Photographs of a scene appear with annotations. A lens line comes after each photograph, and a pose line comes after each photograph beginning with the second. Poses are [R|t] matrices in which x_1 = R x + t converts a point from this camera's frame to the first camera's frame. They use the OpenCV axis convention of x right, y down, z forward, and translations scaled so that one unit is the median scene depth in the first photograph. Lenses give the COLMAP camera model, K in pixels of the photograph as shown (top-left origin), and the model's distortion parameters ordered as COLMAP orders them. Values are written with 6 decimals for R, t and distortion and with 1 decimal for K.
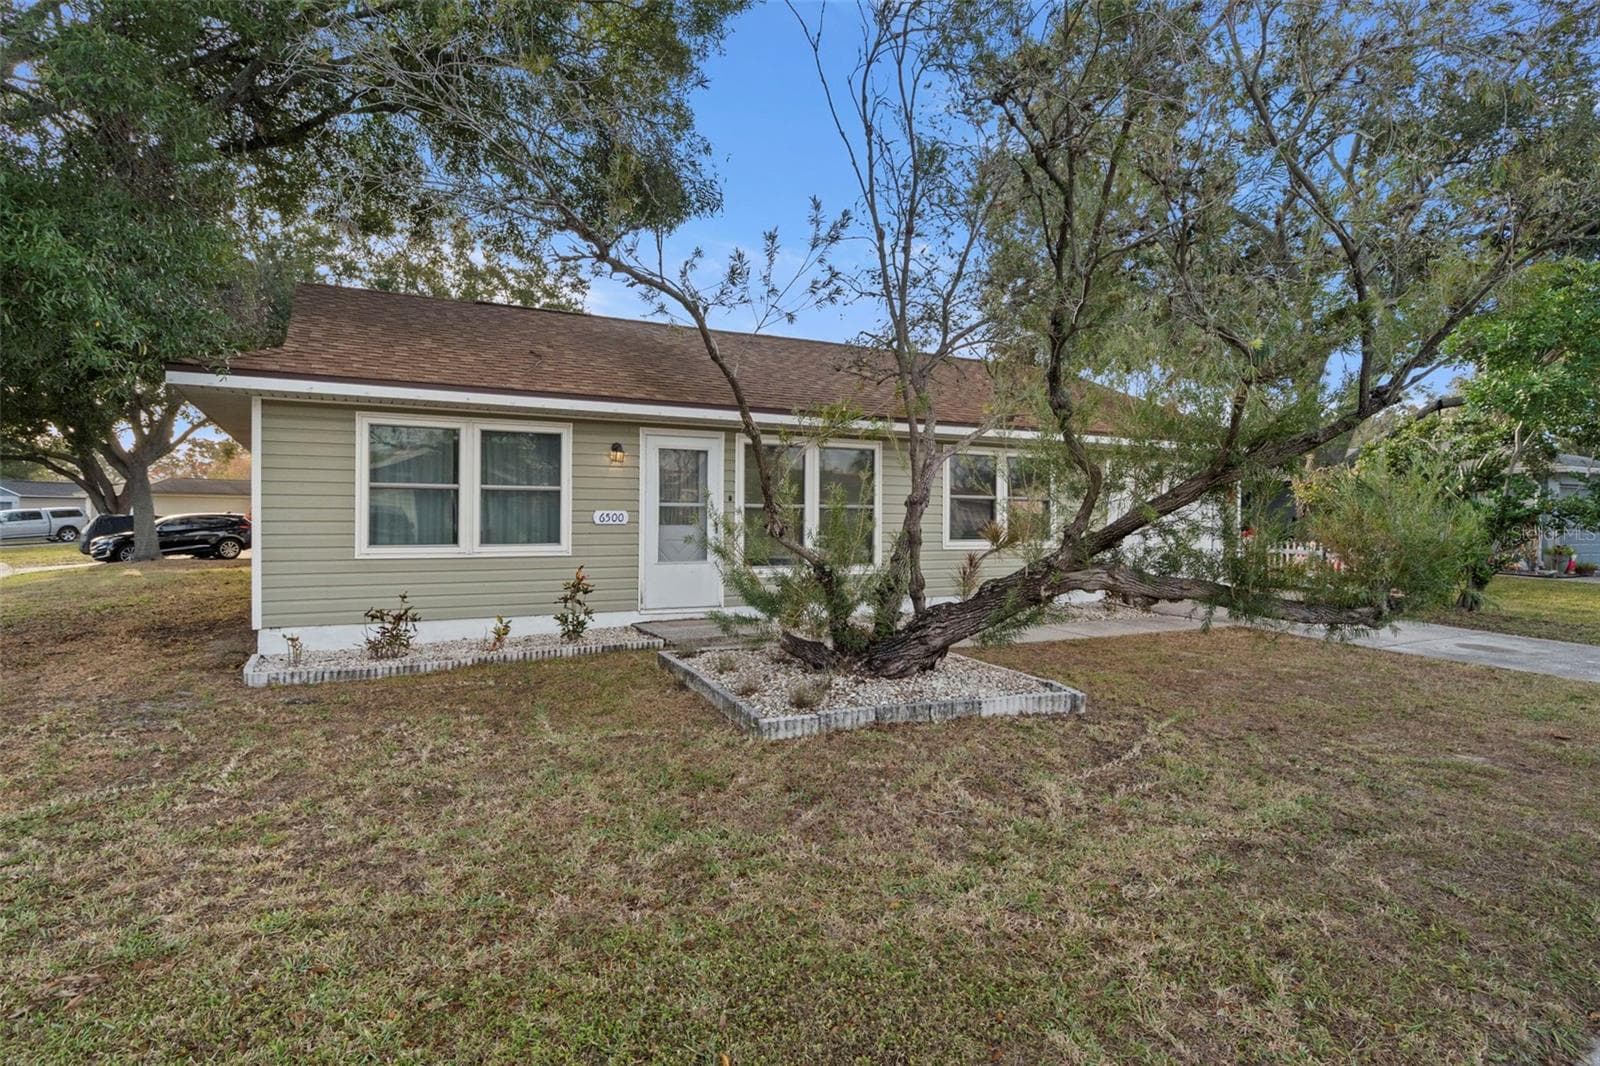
lens RADIAL K [[882.8, 0, 800.0], [0, 882.8, 533.0], [0, 0, 1]] dist [-0.002262, 0.000250]
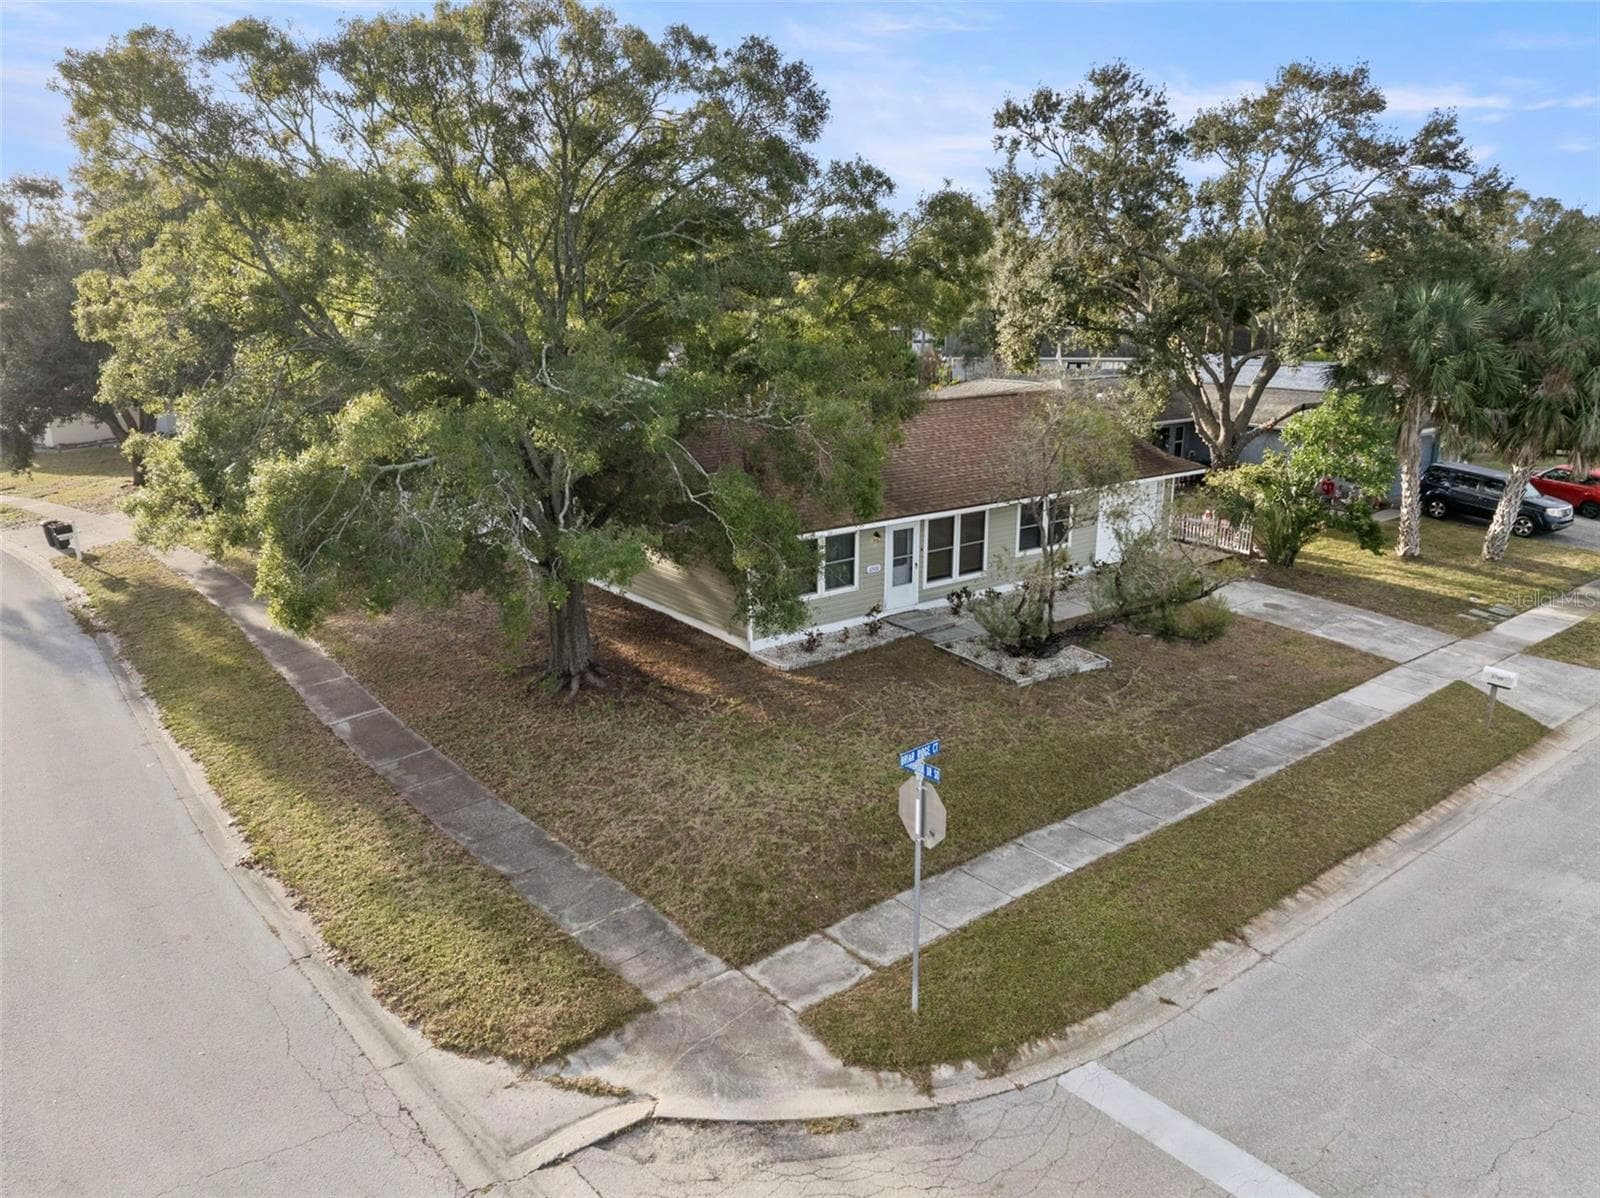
lens RADIAL K [[1151.4, 0, 800.0], [0, 1151.4, 599.0], [0, 0, 1]] dist [-0.057167, 0.003380]
pose [[0.987827, -0.049473, 0.147477, -0.837555], [0.011661, 0.968959, 0.246947, -0.650800], [-0.155116, -0.242221, 0.957741, -1.621012]]
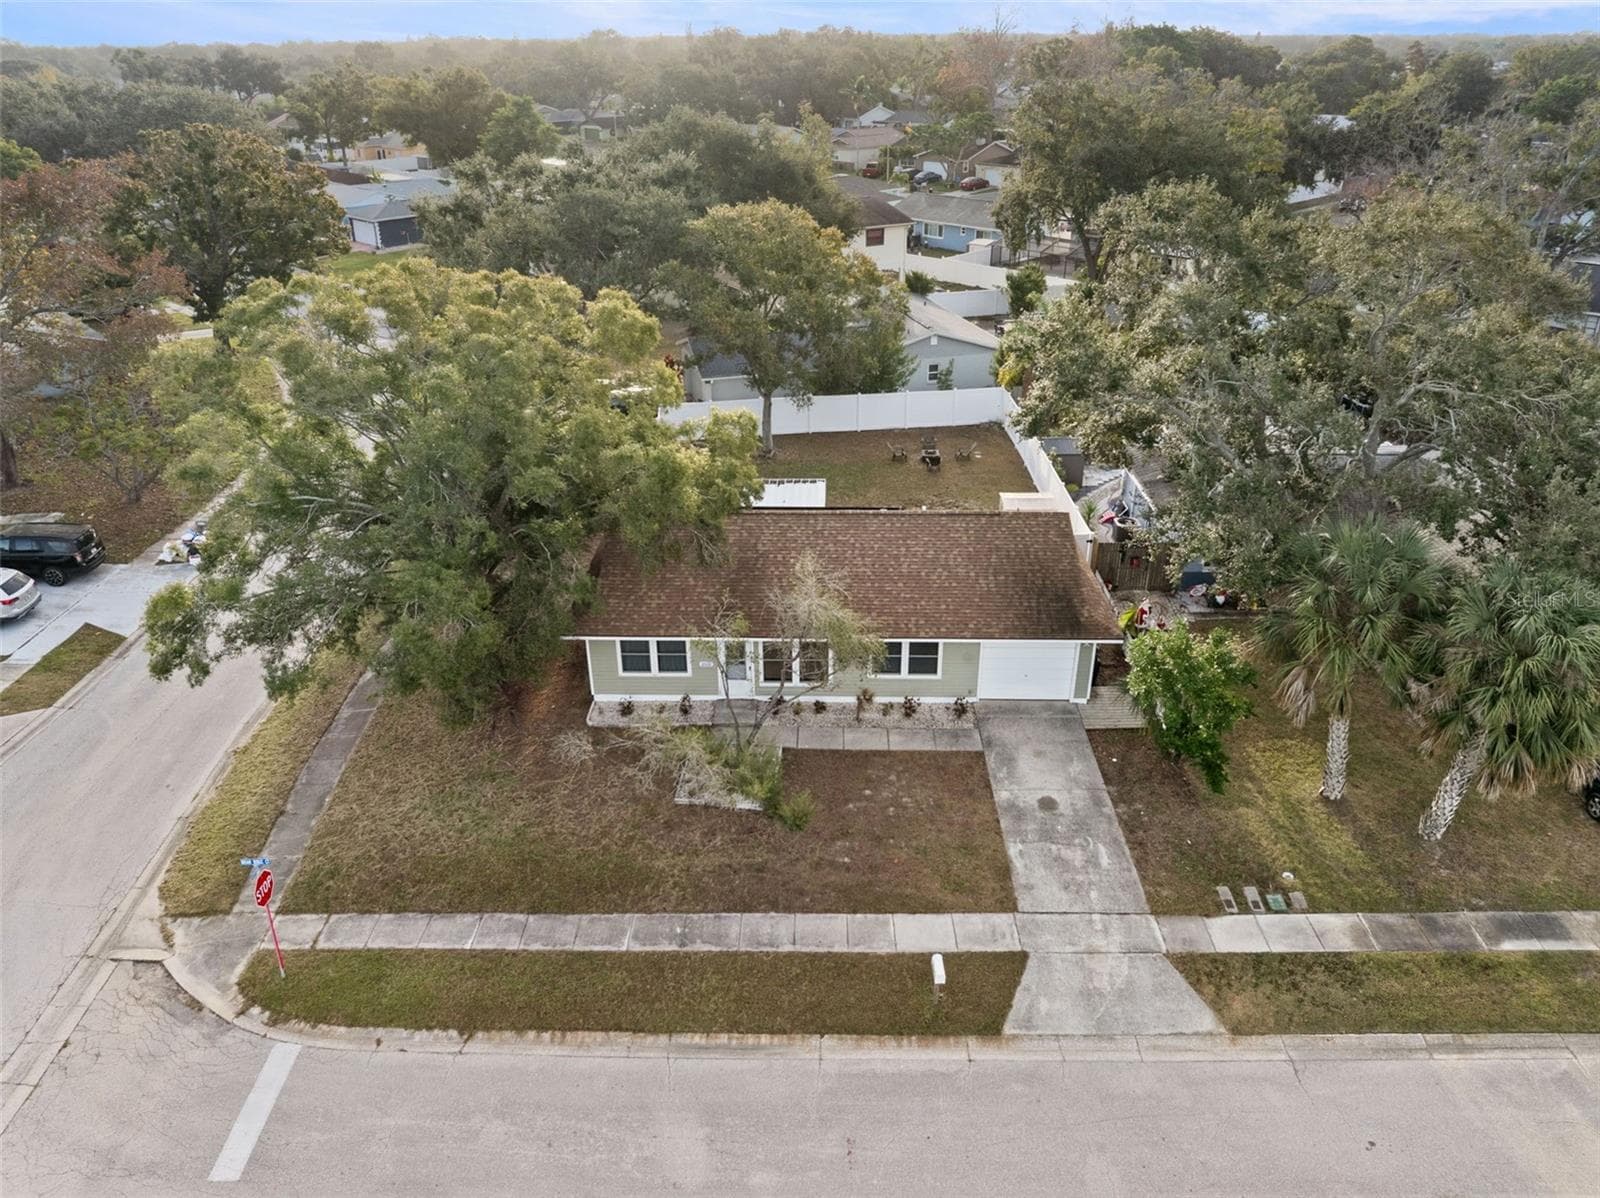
lens RADIAL K [[1151.4, 0, 800.0], [0, 1151.4, 599.0], [0, 0, 1]] dist [-0.057167, 0.003380]
pose [[0.866645, 0.220513, -0.447550, 1.632992], [0.000325, 0.896777, 0.442482, -1.840105], [0.498926, -0.383620, 0.777116, -1.544476]]
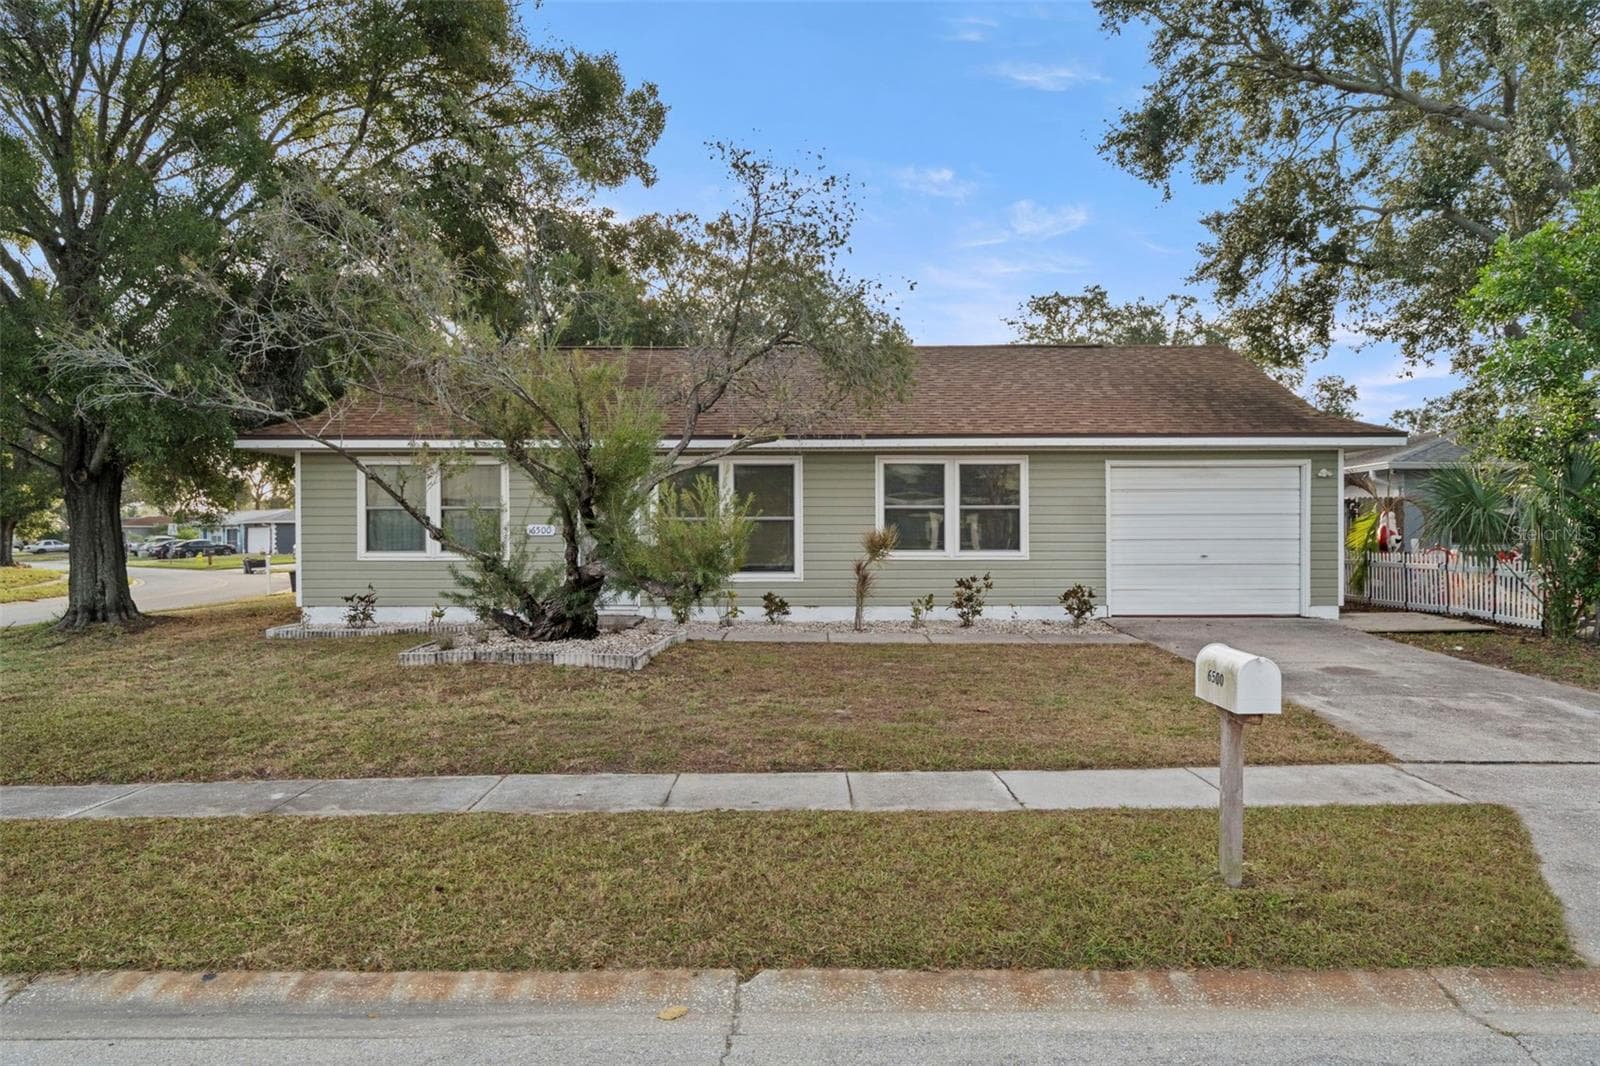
lens RADIAL K [[1229.6, 0, 800.0], [0, 1229.6, 533.0], [0, 0, 1]] dist [0.002559, 0.002563]
pose [[0.875694, -0.008042, -0.482799, 1.036217], [-0.004824, 0.999666, -0.025400, 0.030282], [0.482842, 0.024572, 0.875363, -0.379161]]
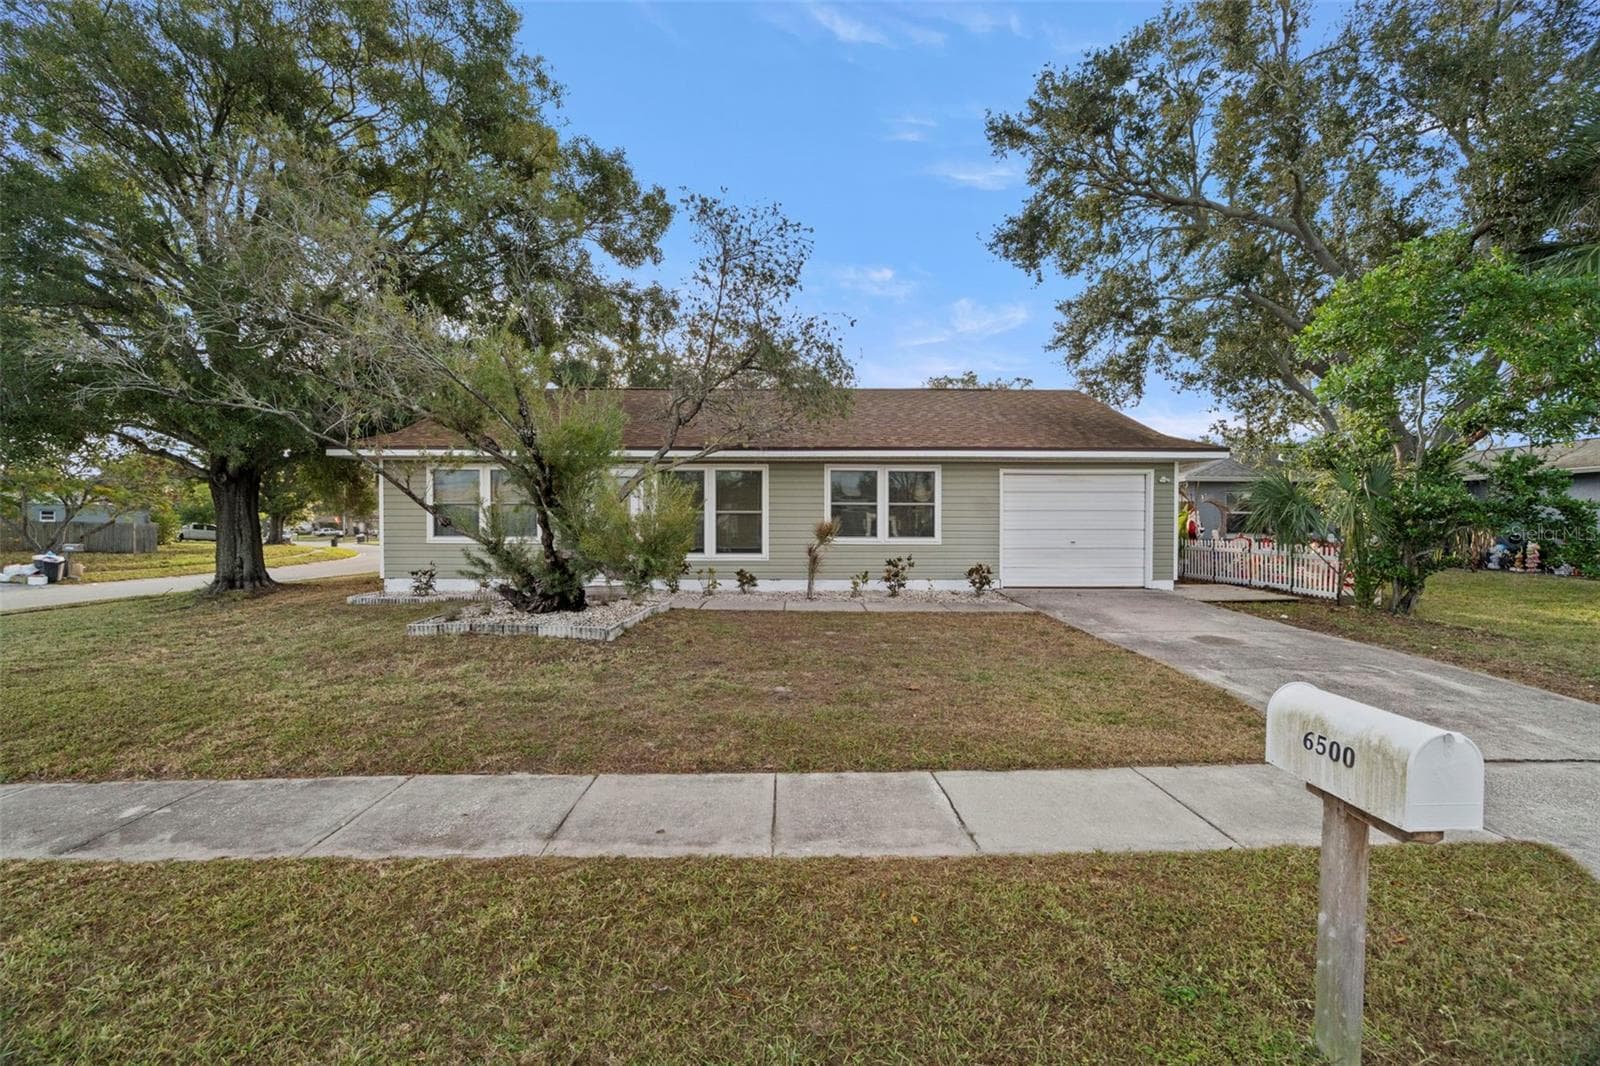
lens RADIAL K [[722.3, 0, 800.0], [0, 722.3, 533.0], [0, 0, 1]] dist [-0.000804, 0.000422]
pose [[0.882502, 0.000135, -0.470309, 0.865310], [-0.008474, 0.999842, -0.015614, 0.023754], [0.470232, 0.017764, 0.882364, 0.027289]]
